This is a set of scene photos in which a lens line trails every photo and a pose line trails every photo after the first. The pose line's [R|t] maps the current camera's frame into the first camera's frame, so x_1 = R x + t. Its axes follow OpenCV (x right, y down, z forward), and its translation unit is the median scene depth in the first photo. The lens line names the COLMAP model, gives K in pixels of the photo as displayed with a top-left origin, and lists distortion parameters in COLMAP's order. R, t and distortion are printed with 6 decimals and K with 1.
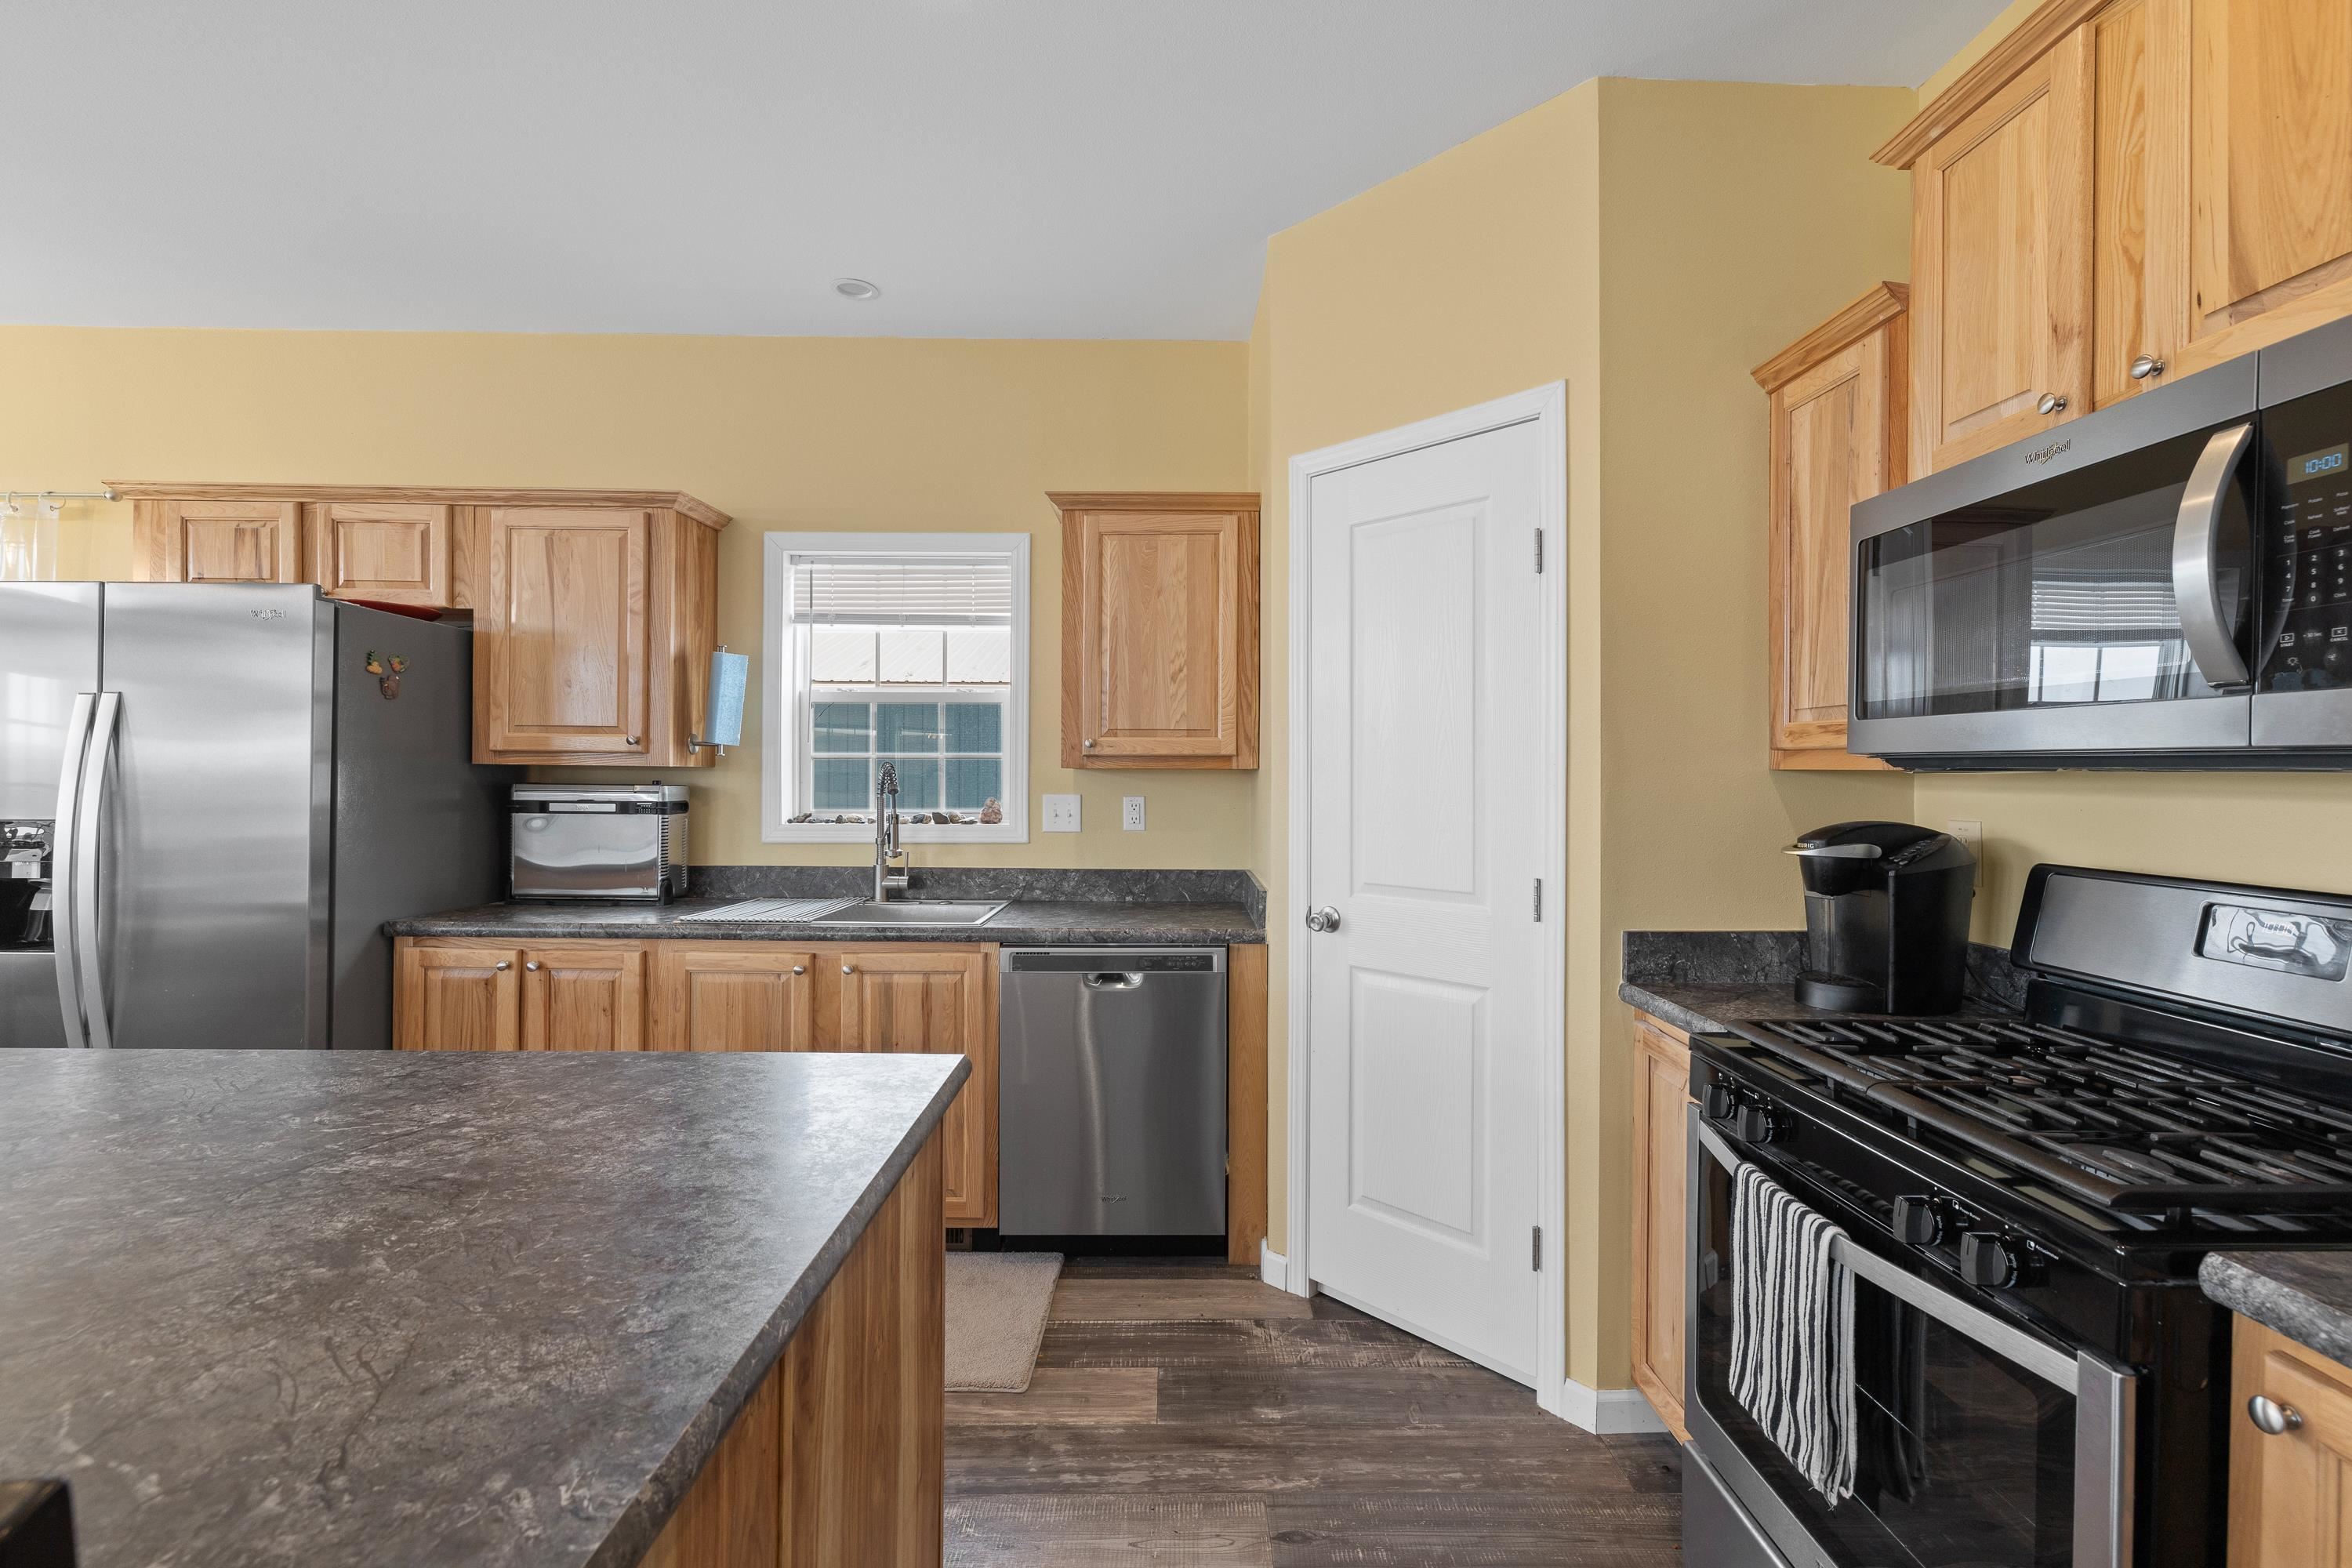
lens RADIAL K [[1020.0, 0, 1185.2], [0, 1020.0, 776.2], [0, 0, 1]] dist [-0.002854, 0.001592]
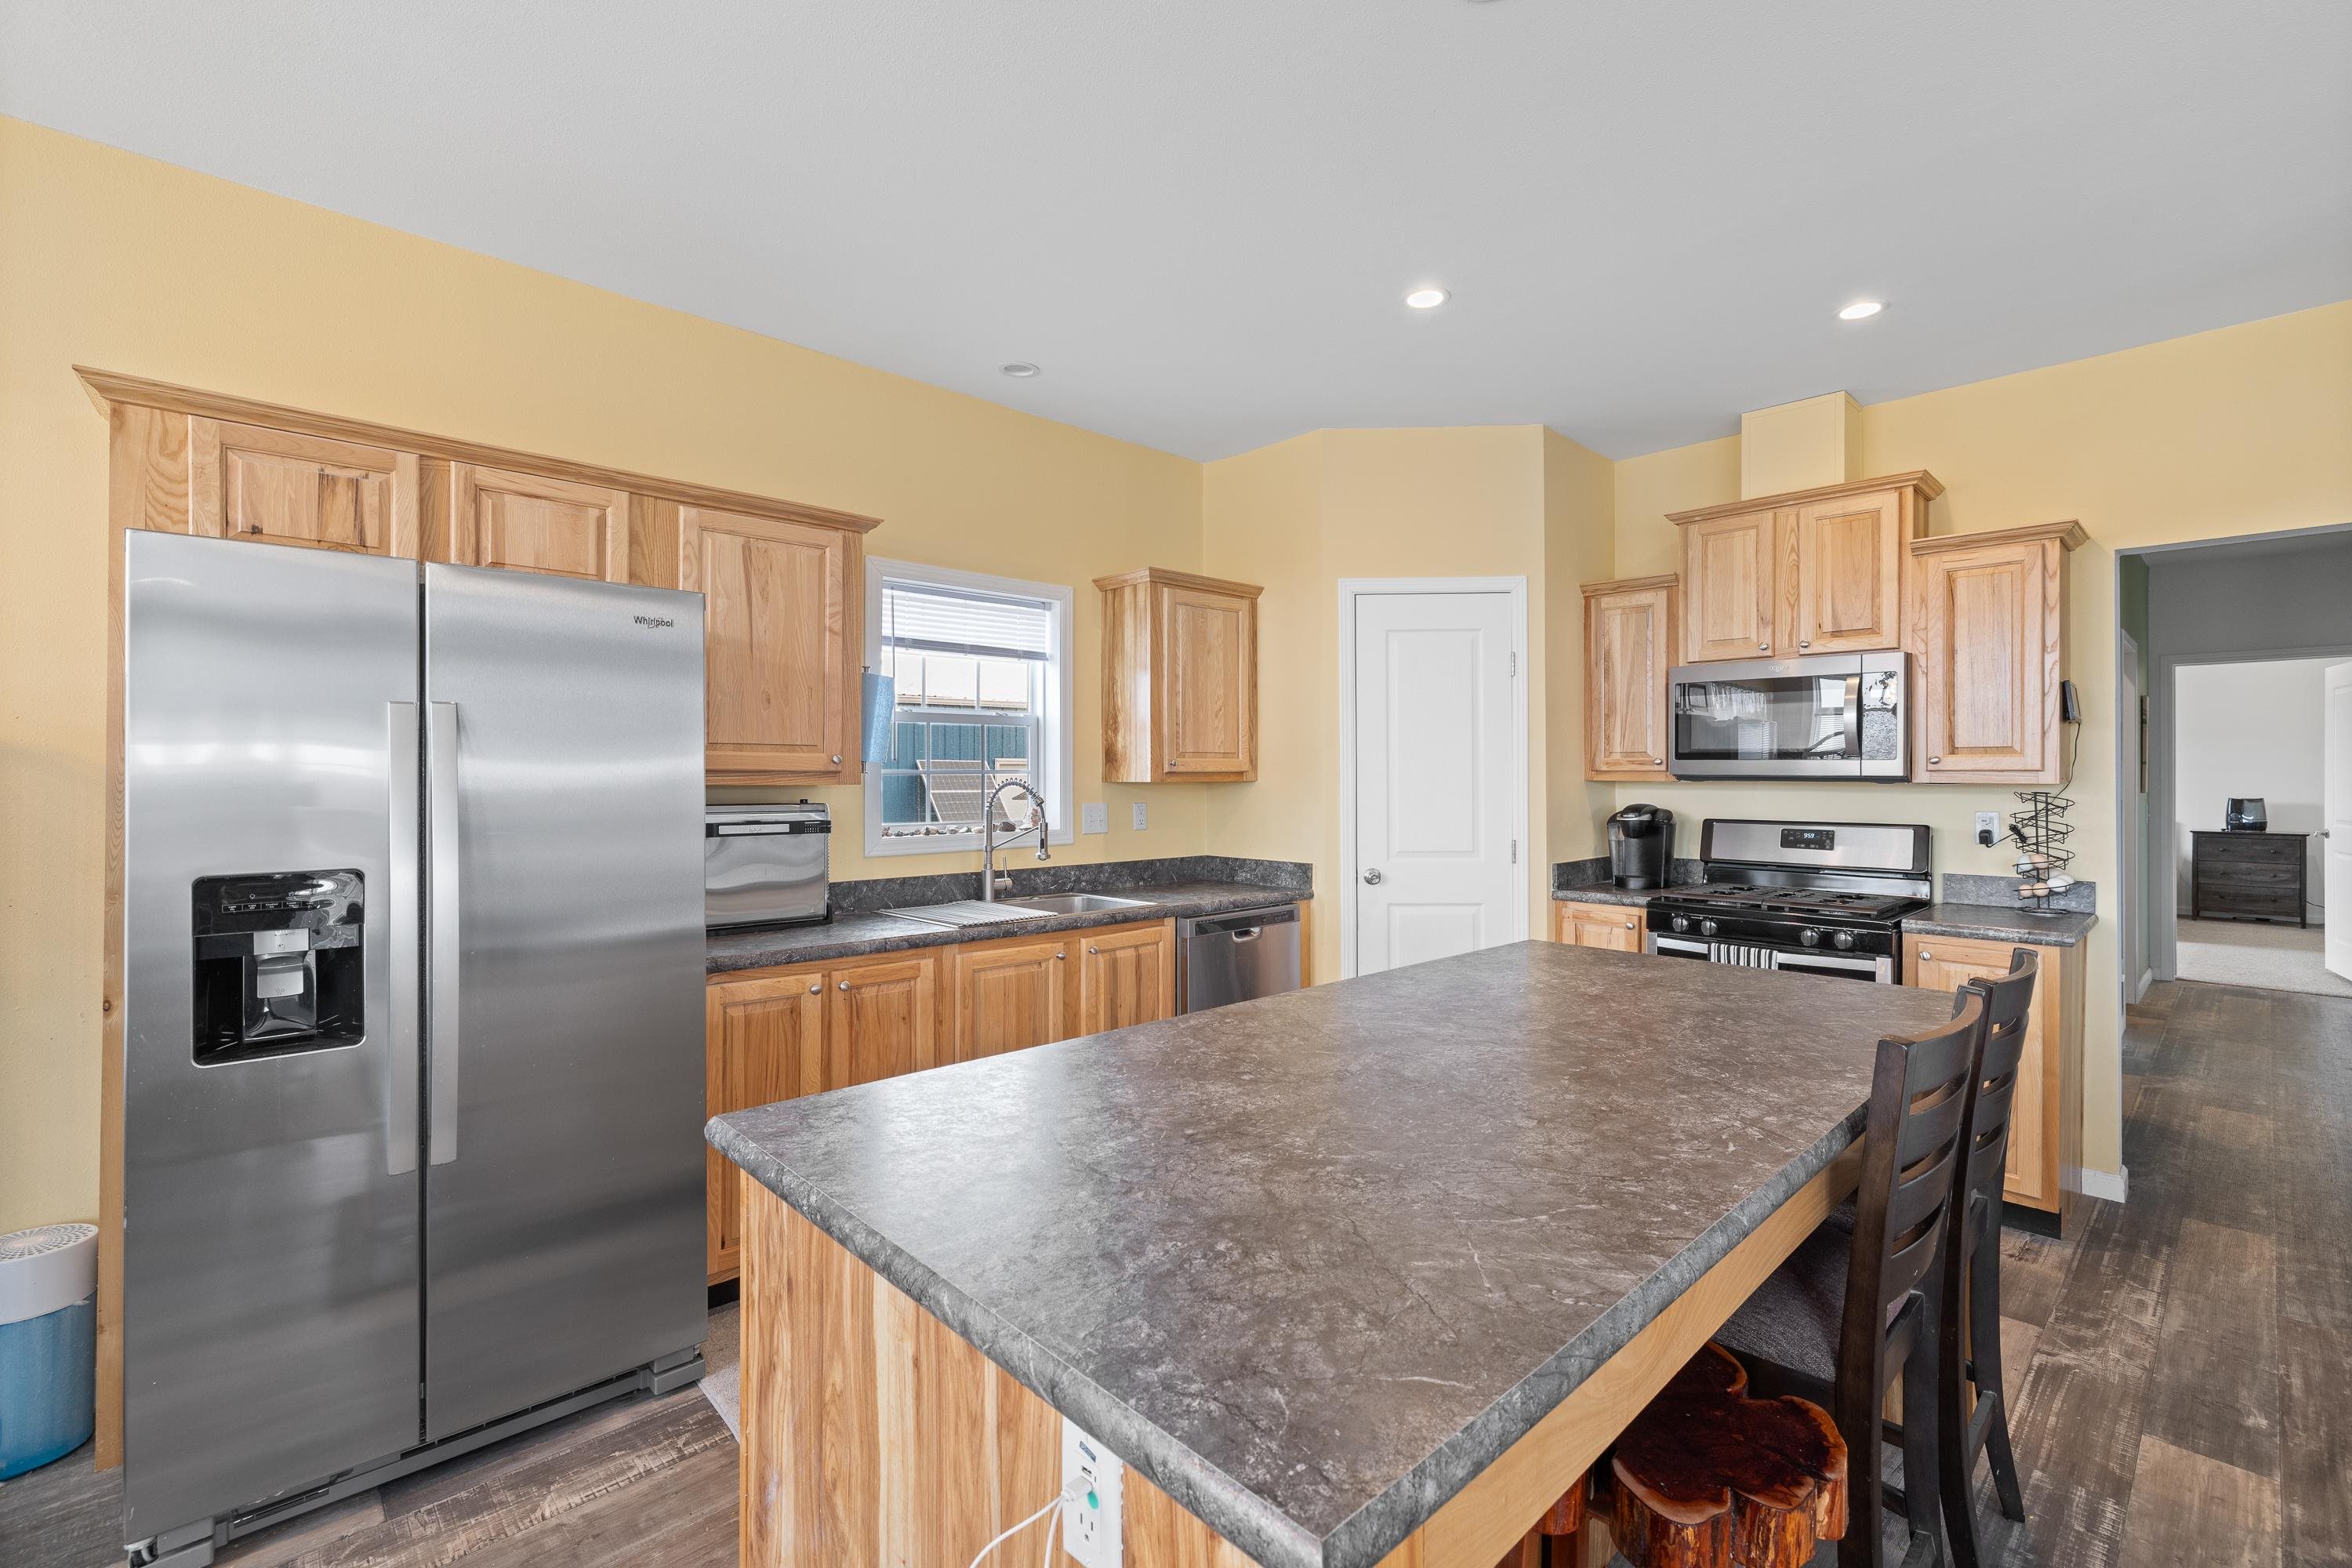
lens RADIAL K [[1020.0, 0, 1185.2], [0, 1020.0, 767.9], [0, 0, 1]] dist [-0.002854, 0.001592]
pose [[0.735162, -0.002684, 0.677886, -0.972681], [0.009000, 0.999943, -0.005802, -0.018096], [-0.677832, 0.010367, 0.735144, 0.026849]]
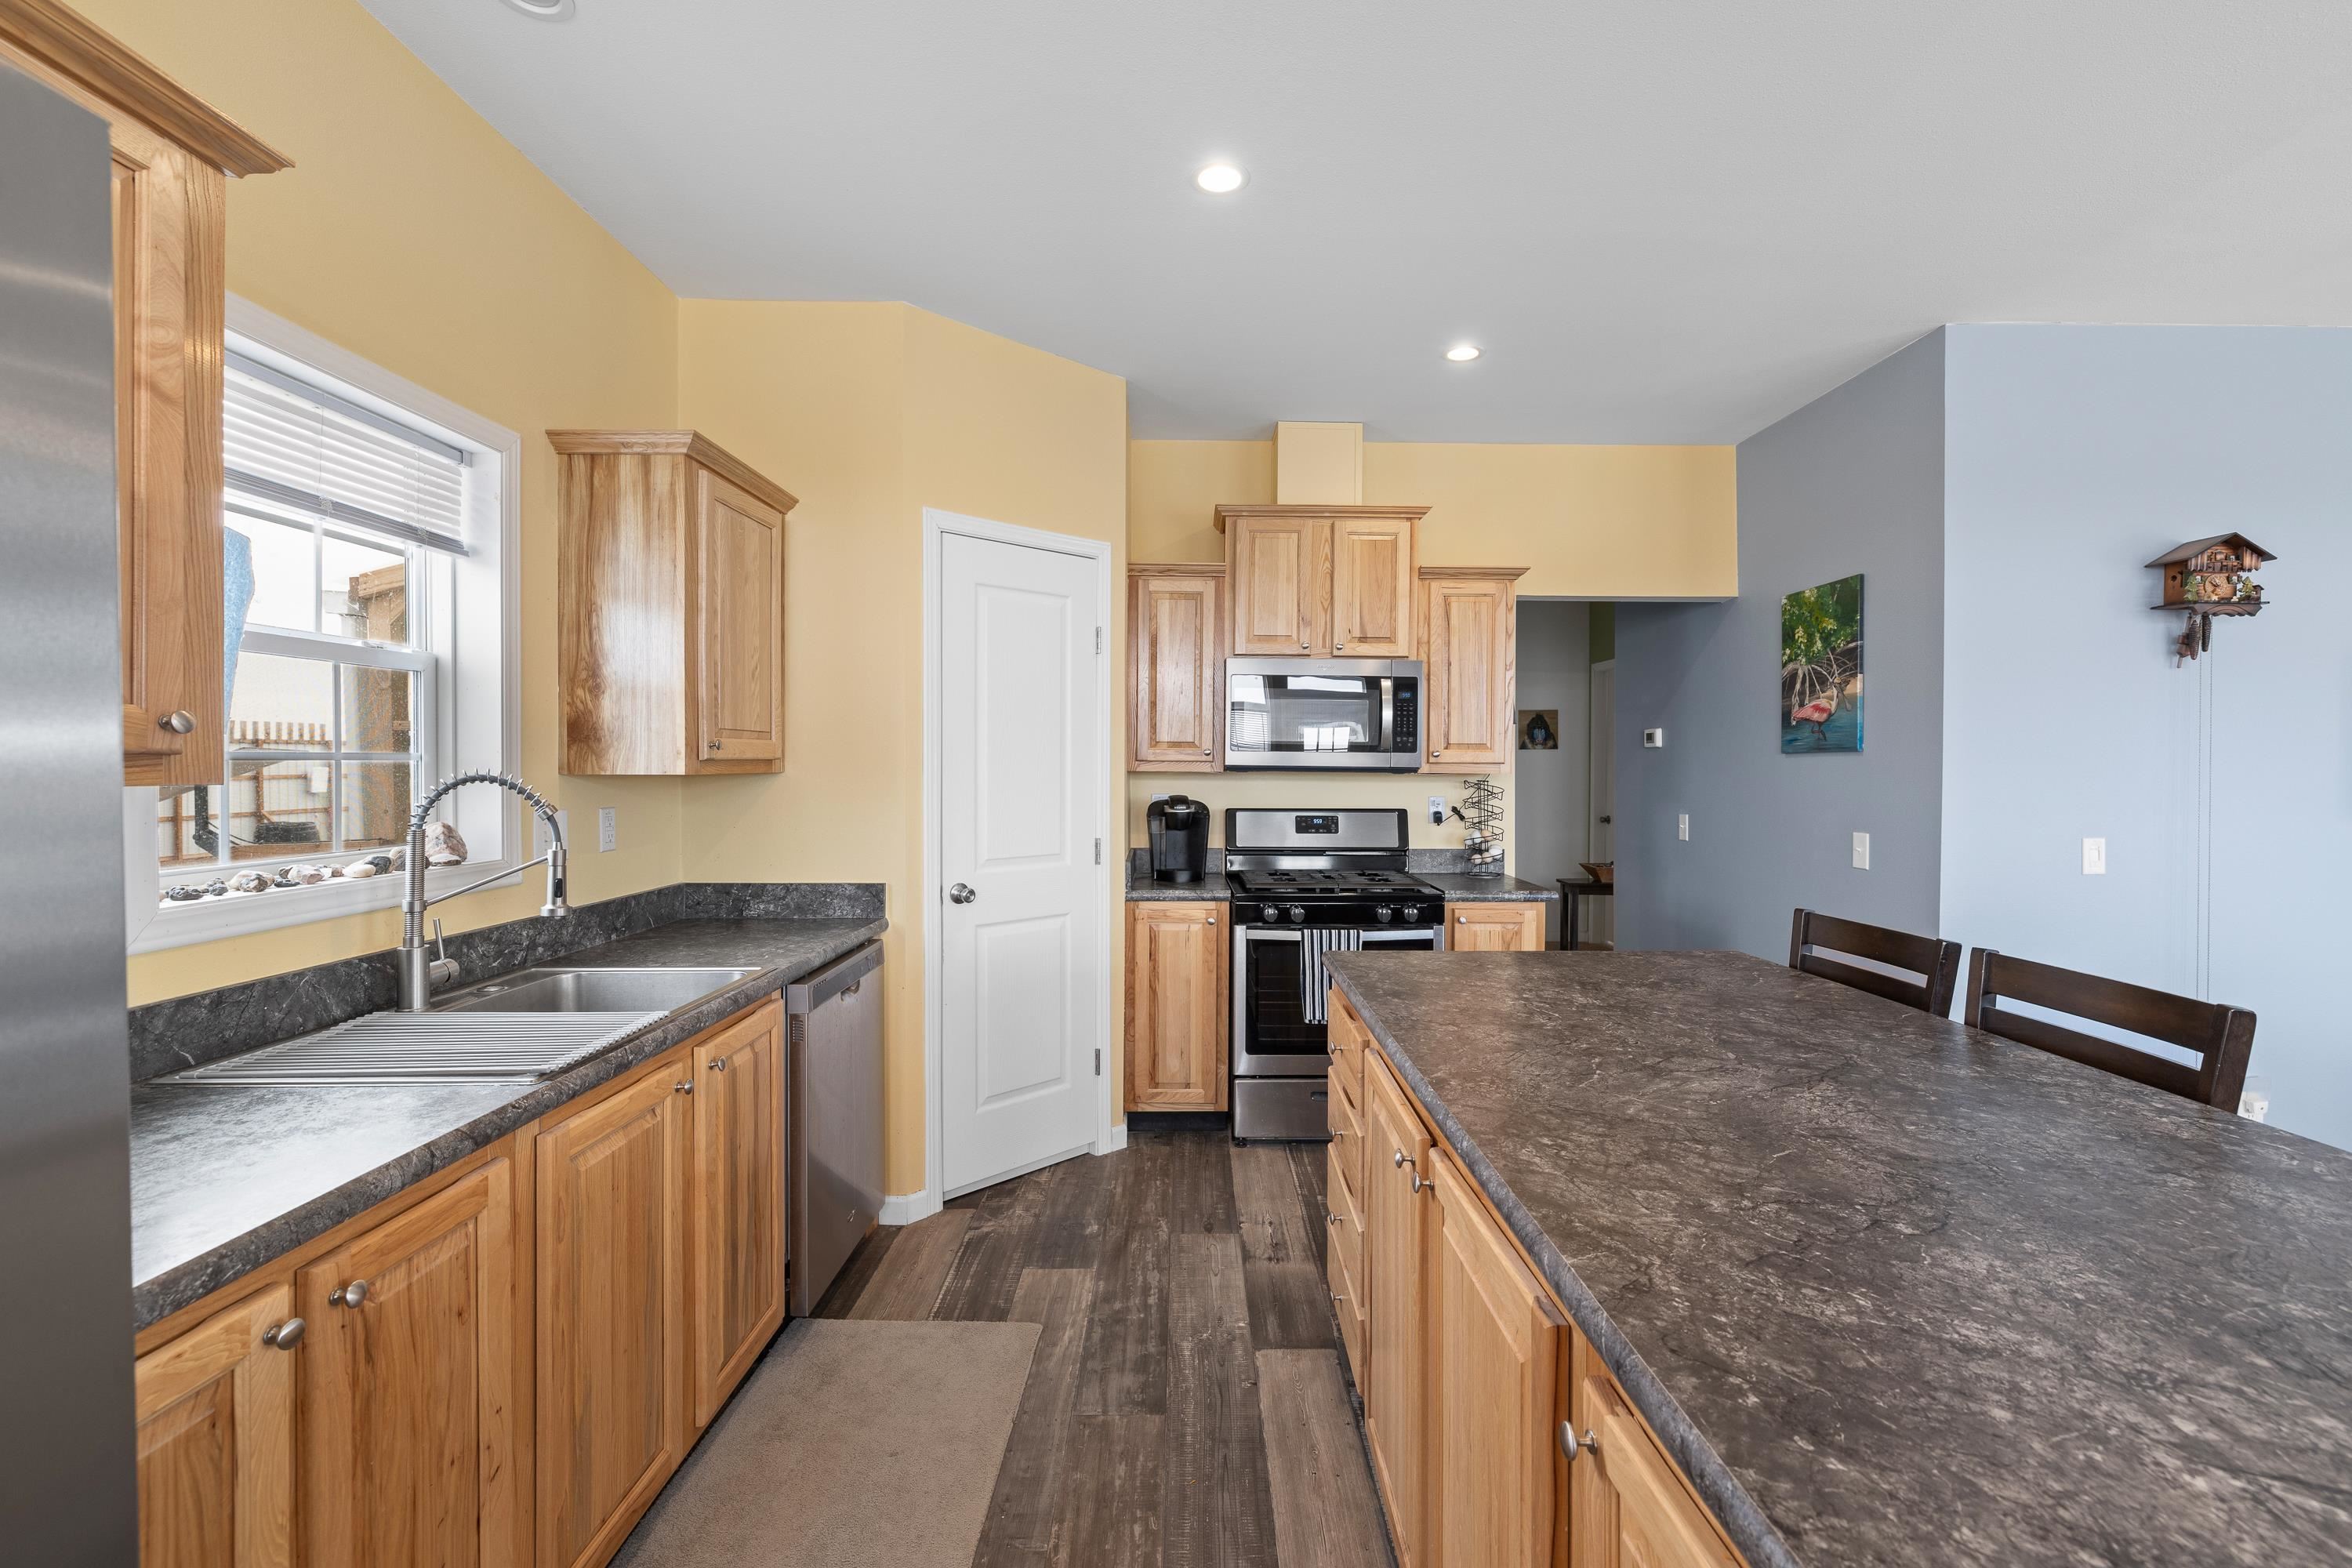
lens RADIAL K [[1020.0, 0, 1188.4], [0, 1020.0, 769.2], [0, 0, 1]] dist [-0.002854, 0.001592]
pose [[0.006238, -0.009806, 0.999932, -0.937277], [0.002049, 0.999950, 0.009793, -0.019555], [-0.999978, 0.001988, 0.006258, 0.604946]]
